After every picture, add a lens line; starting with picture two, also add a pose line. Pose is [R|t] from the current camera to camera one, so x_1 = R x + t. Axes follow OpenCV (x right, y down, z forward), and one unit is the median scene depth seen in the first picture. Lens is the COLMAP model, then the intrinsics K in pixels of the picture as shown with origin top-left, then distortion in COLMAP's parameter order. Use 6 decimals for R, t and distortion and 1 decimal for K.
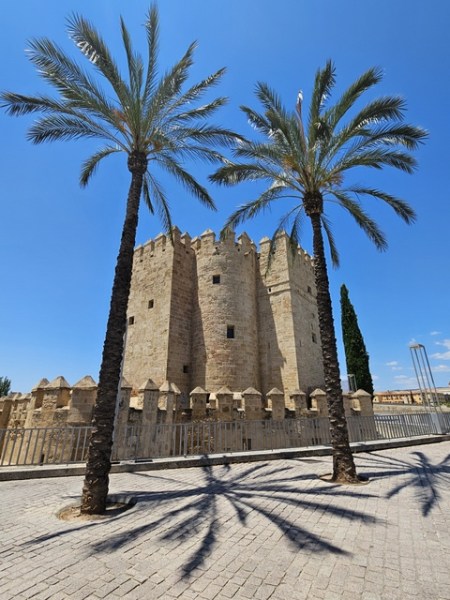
lens RADIAL K [[298.7, 0, 223.3], [0, 298.7, 300.1], [0, 0, 1]] dist [-0.003715, -0.000008]
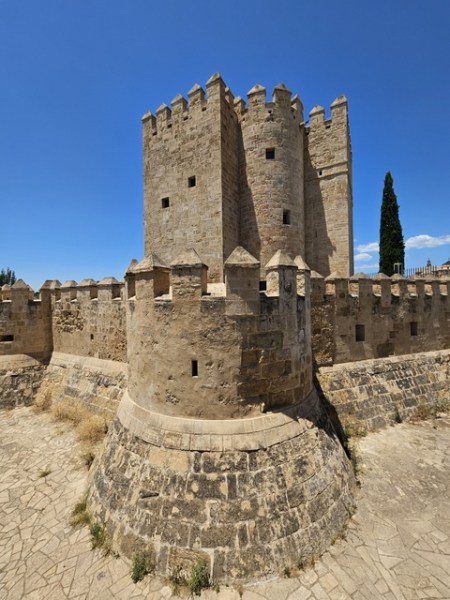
lens RADIAL K [[244.6, 0, 225.2], [0, 244.6, 298.3], [0, 0, 1]] dist [0.000048, -0.000077]
pose [[0.988709, -0.012986, 0.149283, -0.260569], [-0.040077, 0.937031, 0.346939, 0.081121], [-0.144388, -0.349005, 0.925931, 0.222551]]
